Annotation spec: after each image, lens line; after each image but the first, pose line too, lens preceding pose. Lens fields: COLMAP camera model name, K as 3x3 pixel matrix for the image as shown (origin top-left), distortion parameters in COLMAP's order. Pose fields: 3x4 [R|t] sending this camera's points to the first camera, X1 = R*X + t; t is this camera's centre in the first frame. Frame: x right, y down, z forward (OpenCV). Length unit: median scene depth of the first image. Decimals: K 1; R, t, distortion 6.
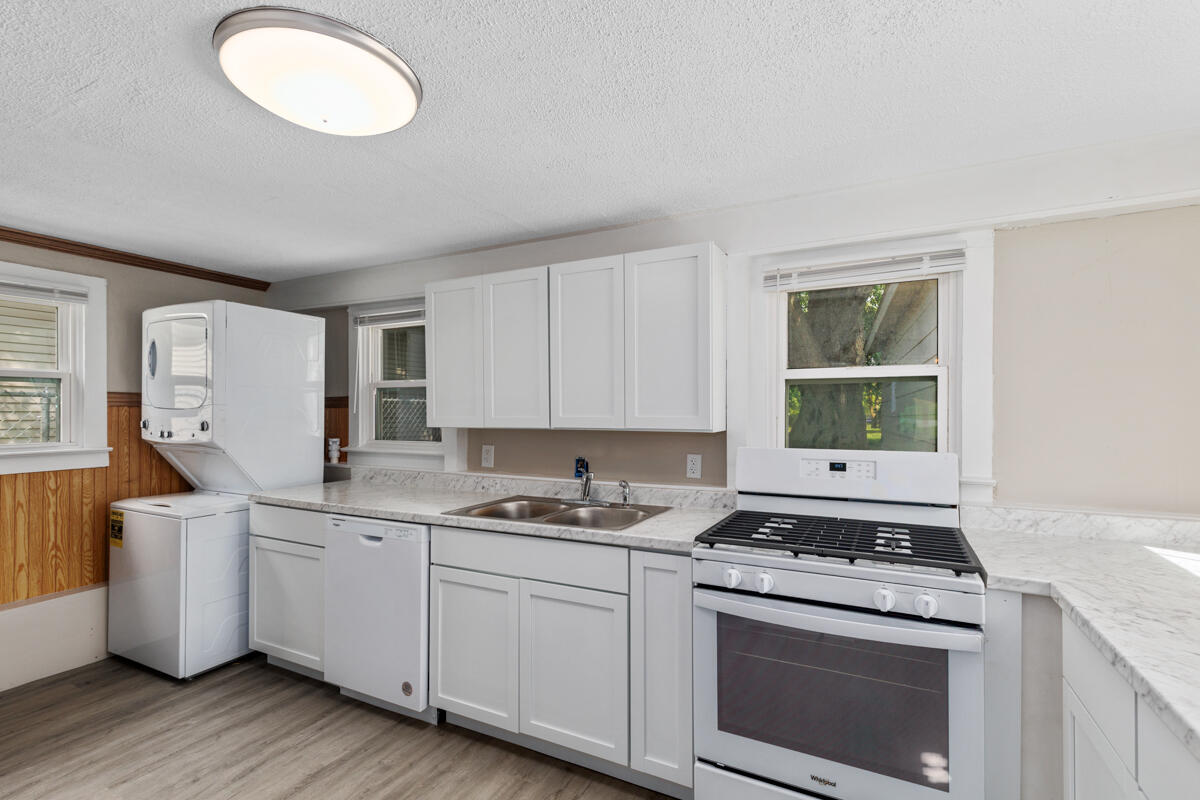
lens RADIAL K [[547.6, 0, 616.5], [0, 547.6, 409.7], [0, 0, 1]] dist [0.004755, -0.002137]
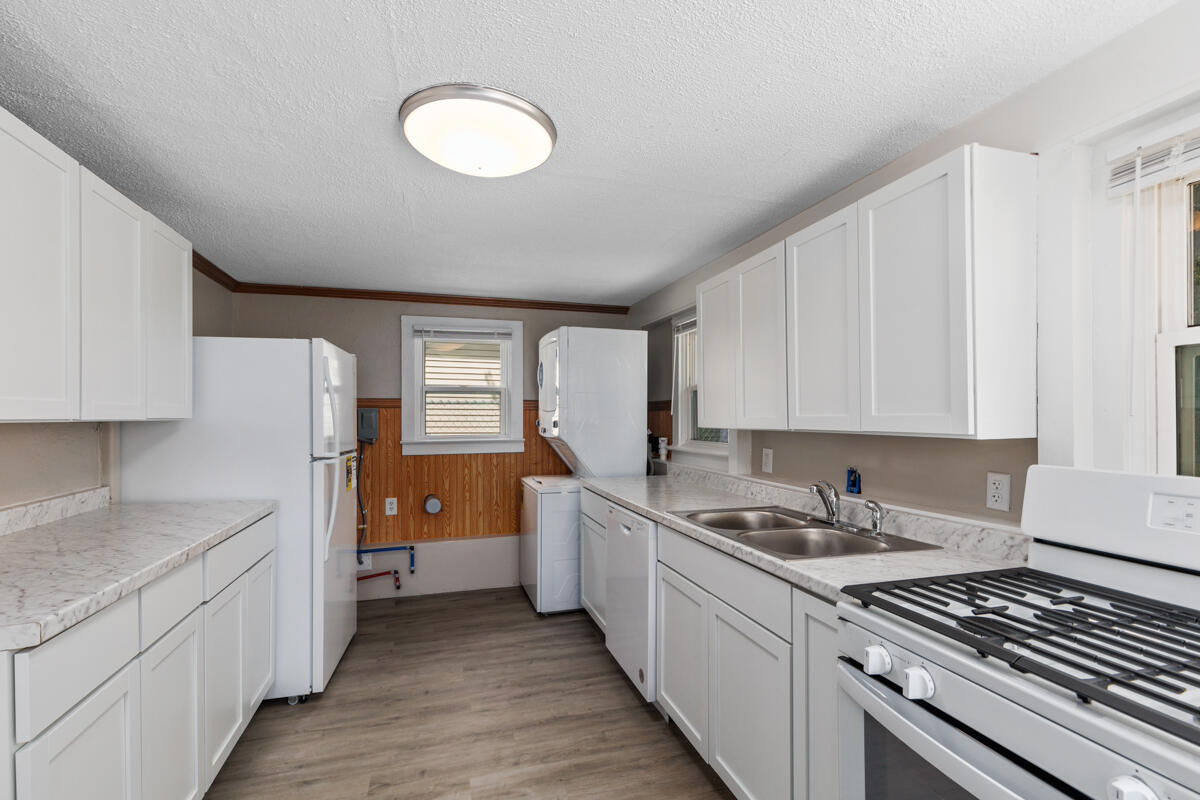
lens RADIAL K [[547.6, 0, 601.7], [0, 547.6, 413.4], [0, 0, 1]] dist [0.004755, -0.002137]
pose [[0.686714, -0.004644, -0.726913, 0.264089], [0.002550, 0.999989, -0.003979, 0.009430], [0.726924, 0.000879, 0.686718, 0.180675]]
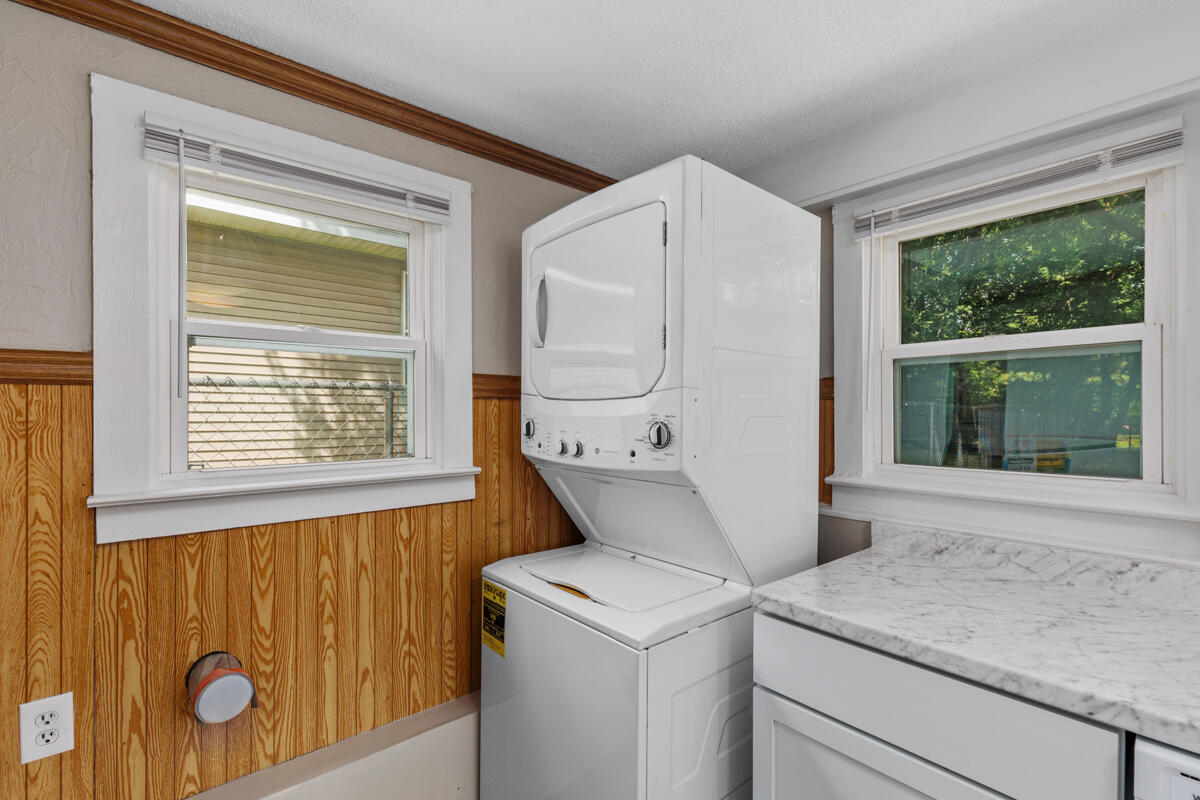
lens RADIAL K [[547.6, 0, 607.9], [0, 547.6, 411.7], [0, 0, 1]] dist [0.004755, -0.002137]
pose [[0.918551, -0.001807, -0.395298, -0.596717], [0.001981, 0.999998, 0.000030, 0.009828], [0.395298, -0.000810, 0.918553, 0.548459]]
